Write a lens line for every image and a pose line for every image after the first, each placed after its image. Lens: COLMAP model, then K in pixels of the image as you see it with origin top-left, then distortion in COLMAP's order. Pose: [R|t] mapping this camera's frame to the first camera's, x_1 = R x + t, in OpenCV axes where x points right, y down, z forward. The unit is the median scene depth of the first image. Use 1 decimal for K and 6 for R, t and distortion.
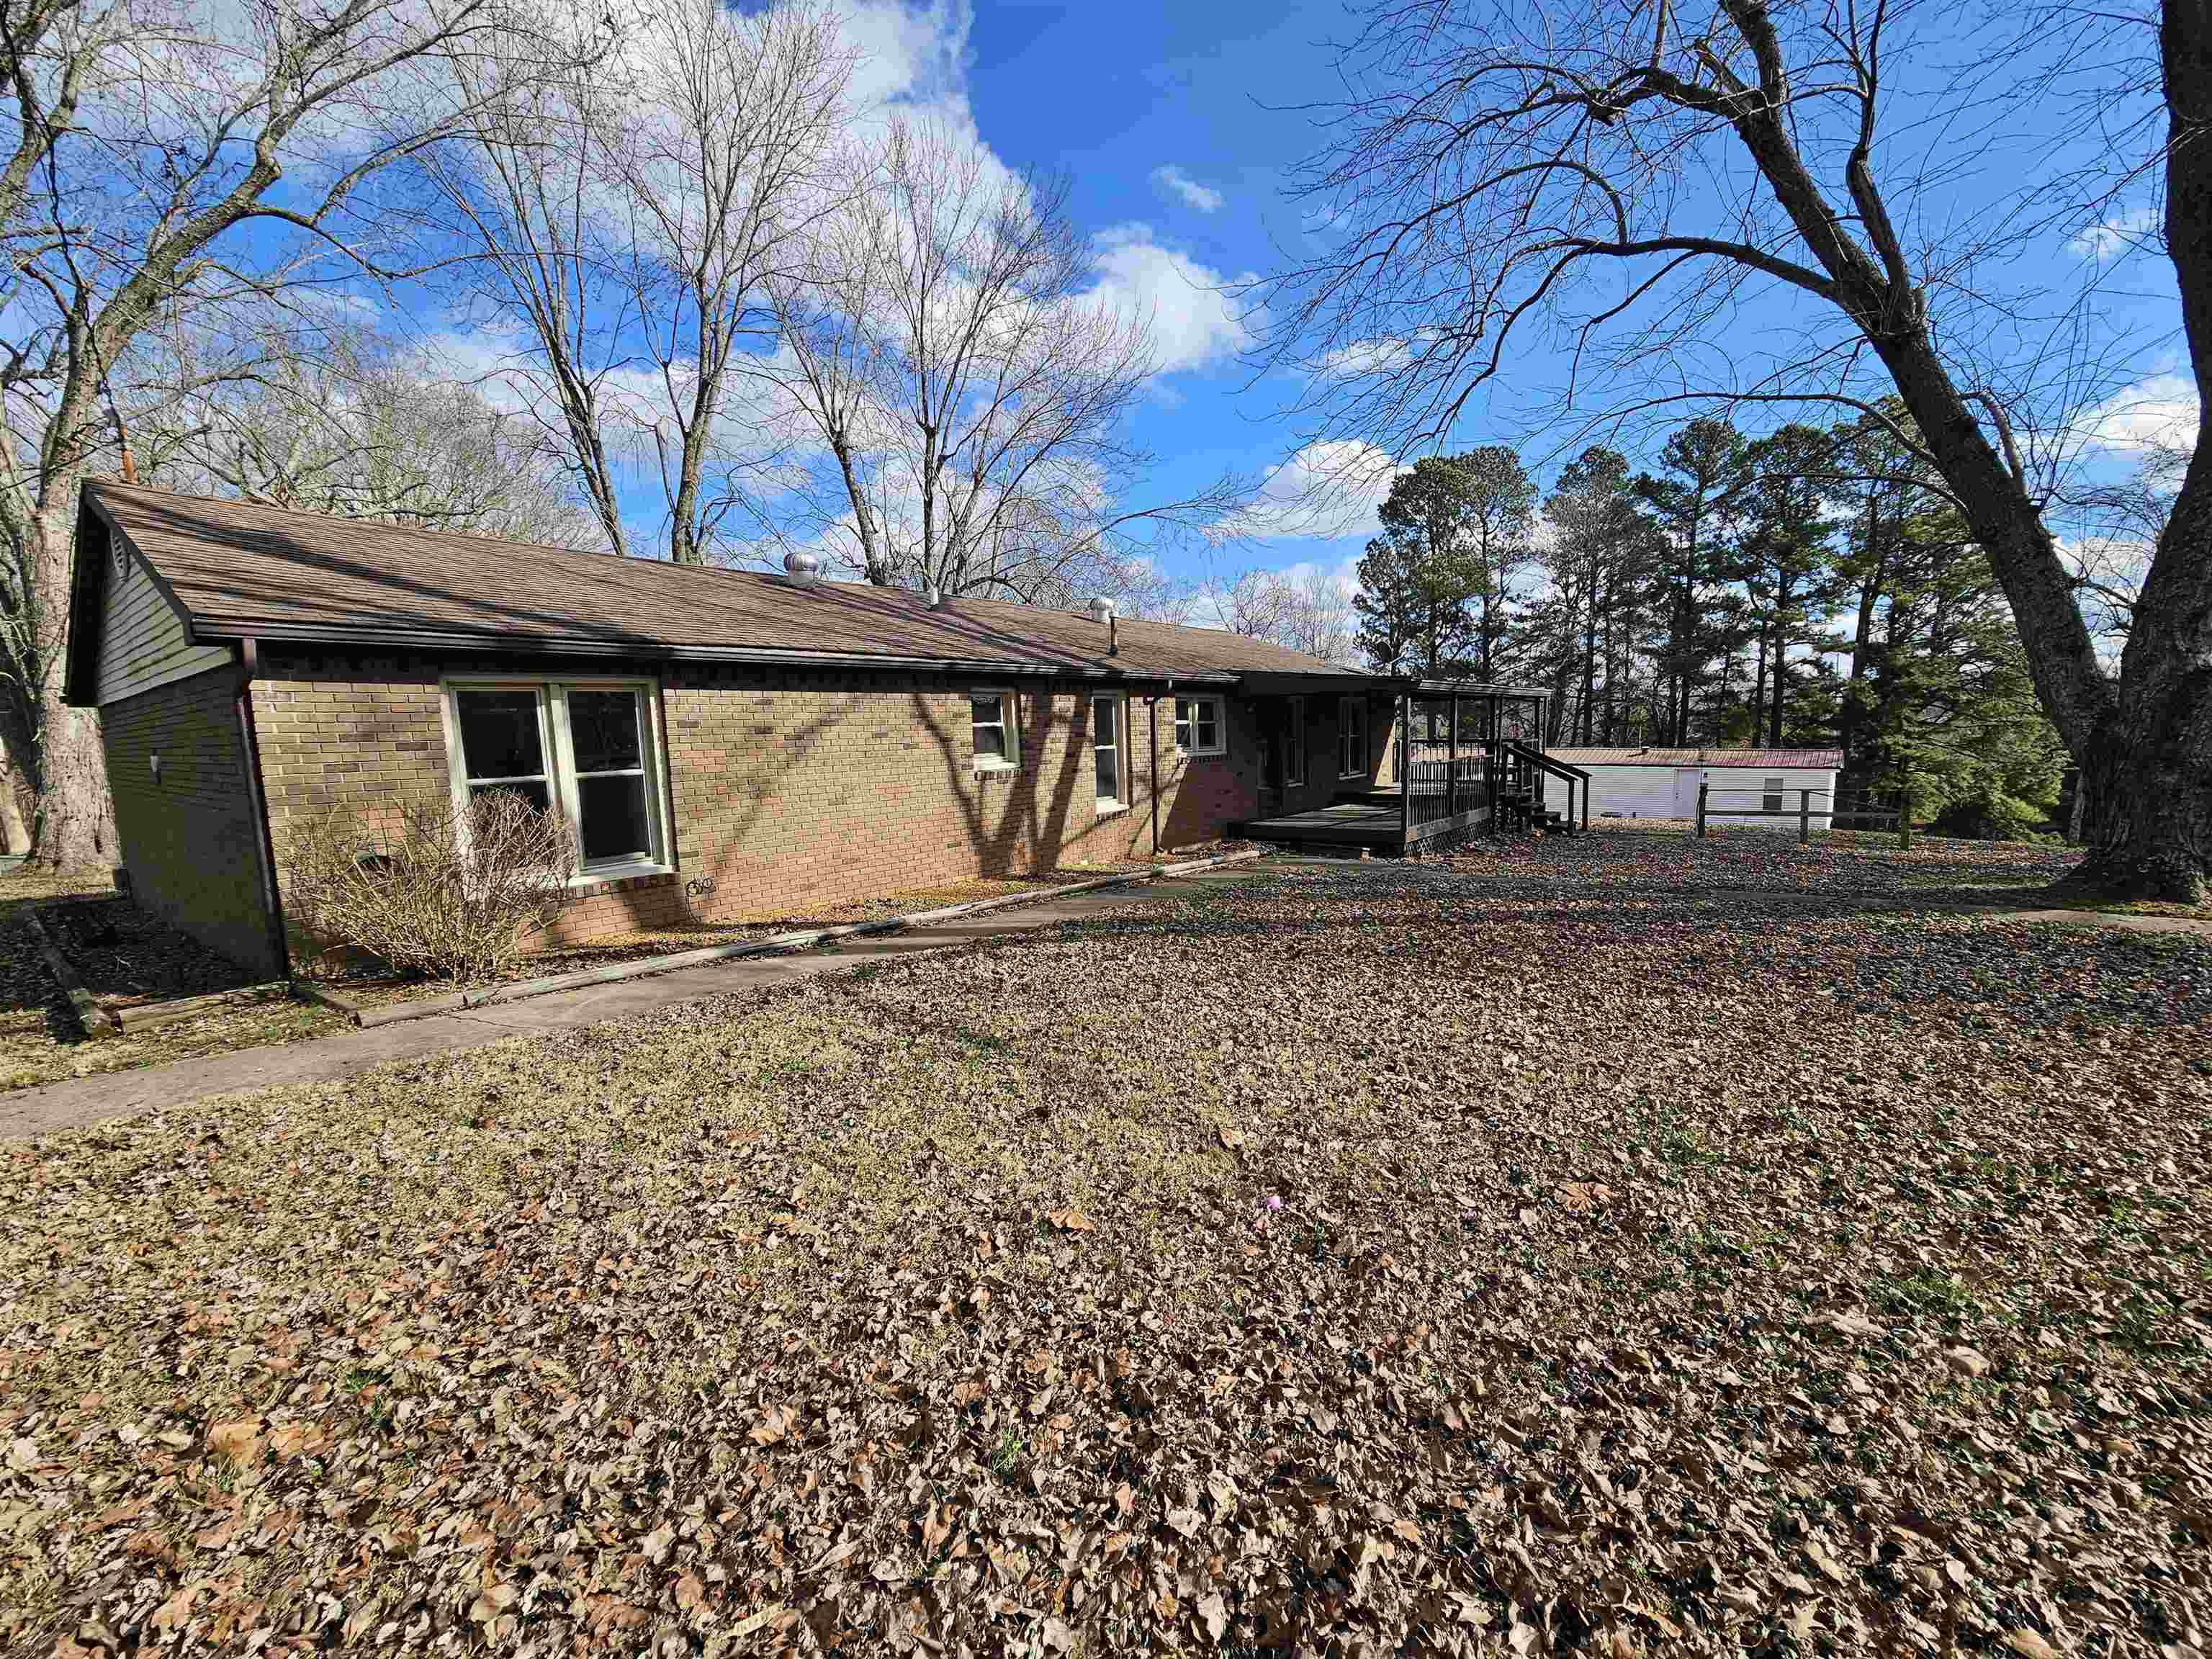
lens RADIAL K [[905.2, 0, 1109.9], [0, 905.2, 838.4], [0, 0, 1]] dist [-0.001739, -0.000456]
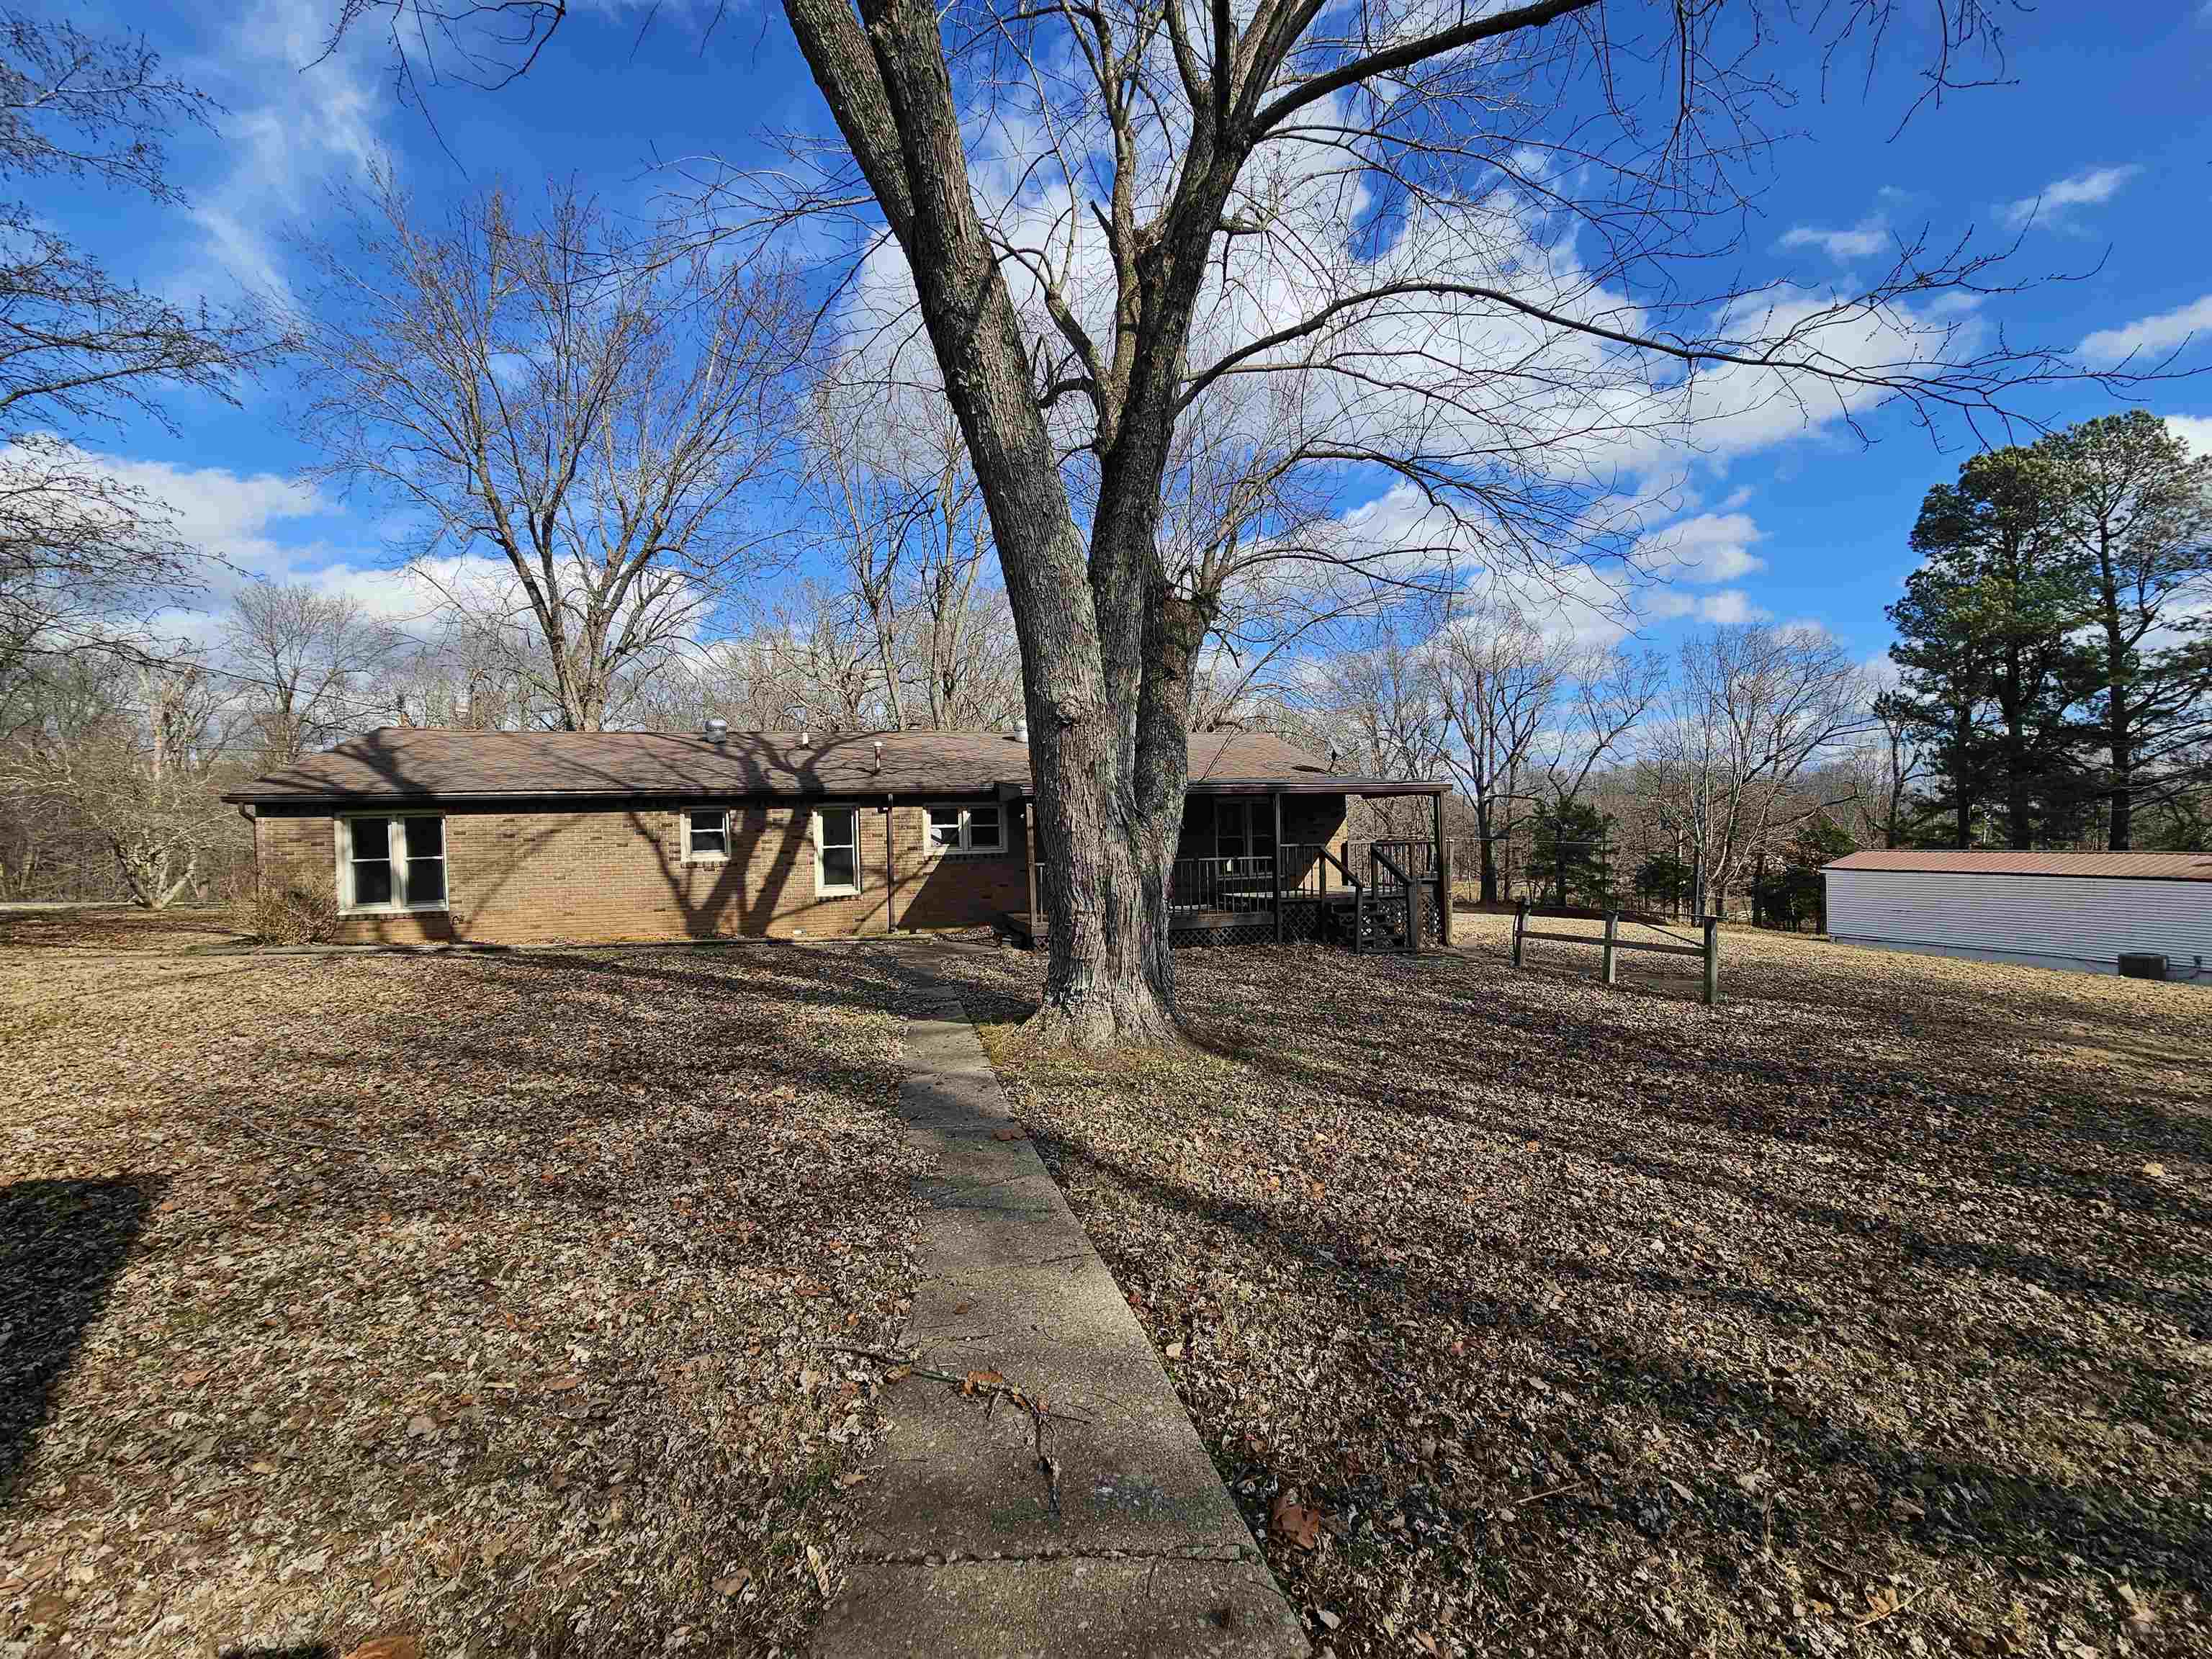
lens RADIAL K [[863.4, 0, 1106.0], [0, 863.4, 829.5], [0, 0, 1]] dist [0.000239, -0.000012]
pose [[0.792793, -0.006886, -0.609452, 1.150557], [-0.065252, 0.993230, -0.096105, -0.032358], [0.605988, 0.115959, 0.786977, 0.268813]]
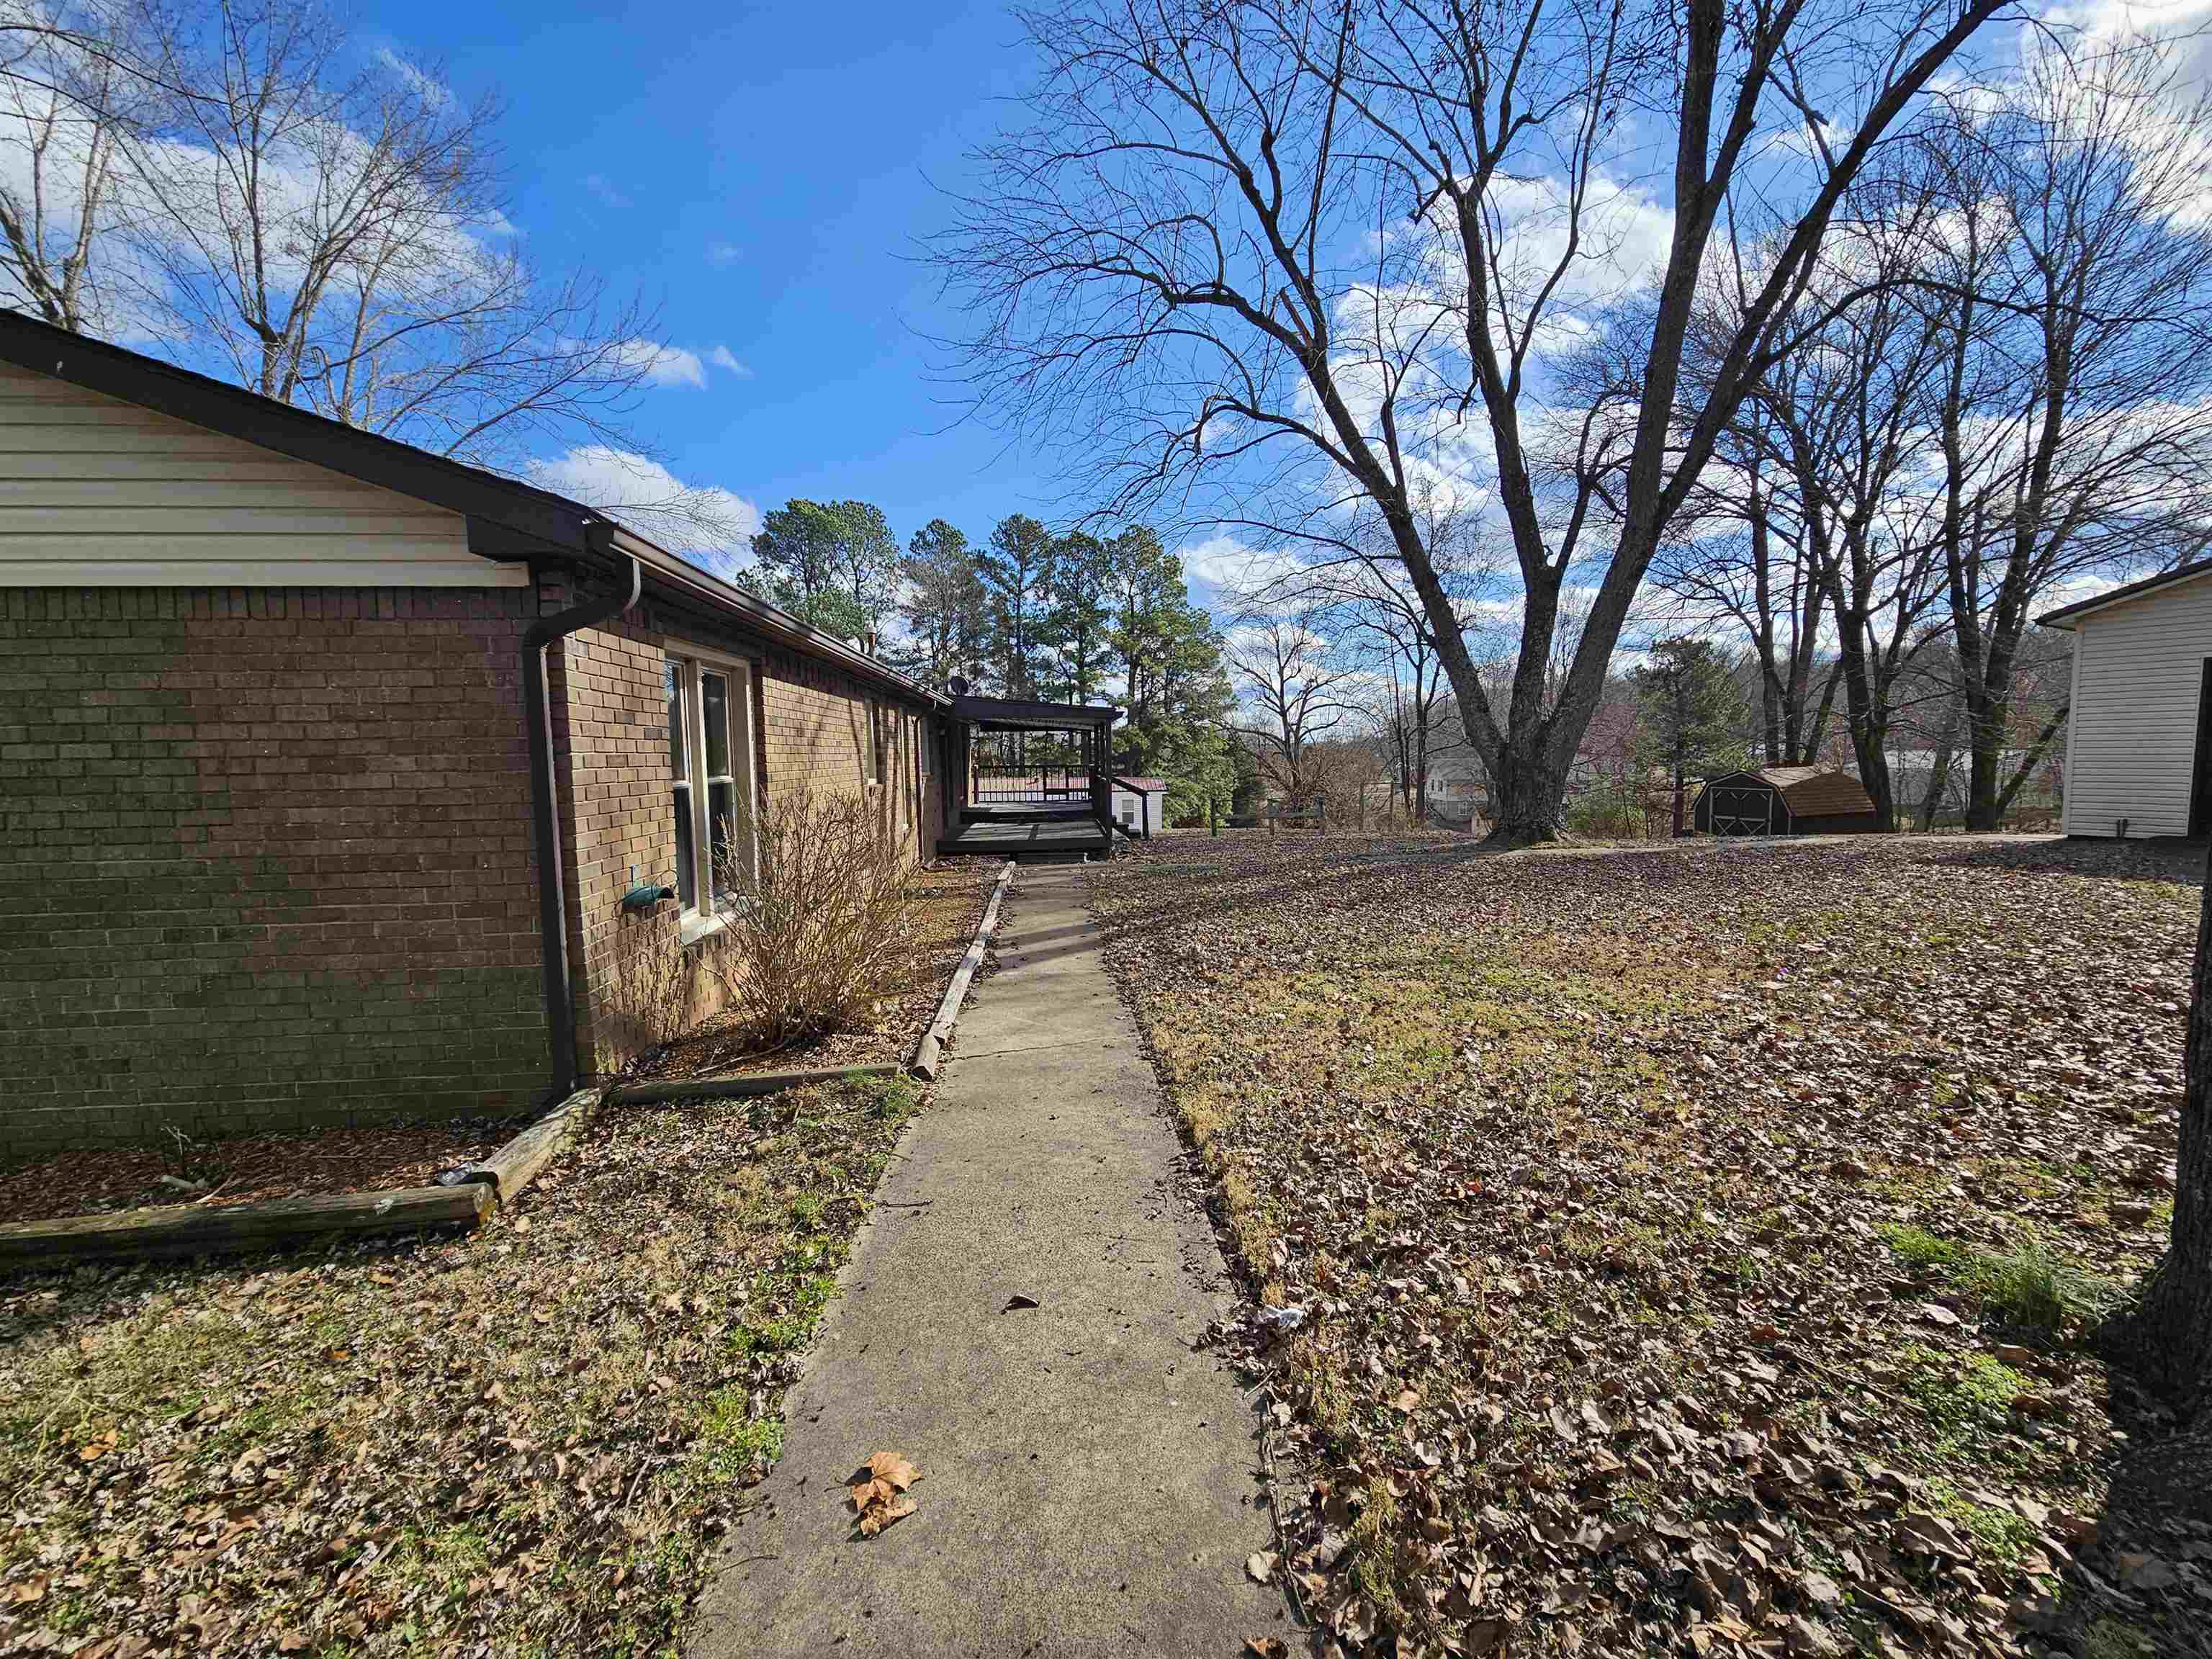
lens RADIAL K [[905.2, 0, 1109.9], [0, 905.2, 838.4], [0, 0, 1]] dist [-0.001739, -0.000456]
pose [[0.740247, -0.046451, 0.670729, -0.487756], [0.073158, 0.997252, -0.011676, 0.006910], [-0.668343, 0.057712, 0.741611, 0.119498]]
